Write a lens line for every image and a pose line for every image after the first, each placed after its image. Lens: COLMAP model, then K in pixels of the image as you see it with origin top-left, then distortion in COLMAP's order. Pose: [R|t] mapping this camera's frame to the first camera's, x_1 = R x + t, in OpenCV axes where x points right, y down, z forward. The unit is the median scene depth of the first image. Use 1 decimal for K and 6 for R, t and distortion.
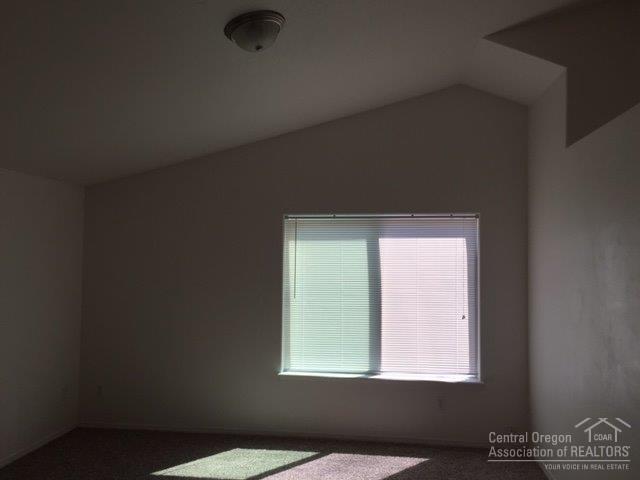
lens RADIAL K [[546.1, 0, 323.0], [0, 546.1, 238.7], [0, 0, 1]] dist [0.064579, -0.066535]
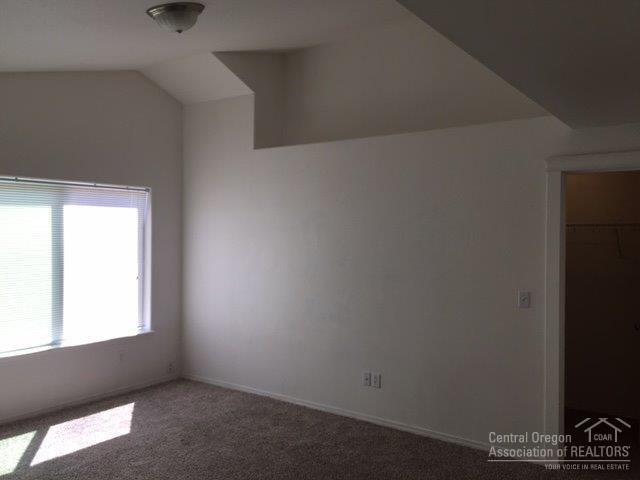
lens RADIAL K [[546.1, 0, 326.3], [0, 546.1, 242.0], [0, 0, 1]] dist [0.064579, -0.066535]
pose [[0.468602, -0.016958, 0.883247, -0.563228], [-0.033263, 0.998768, 0.036824, 0.012947], [-0.882783, -0.046636, 0.467461, 0.122451]]
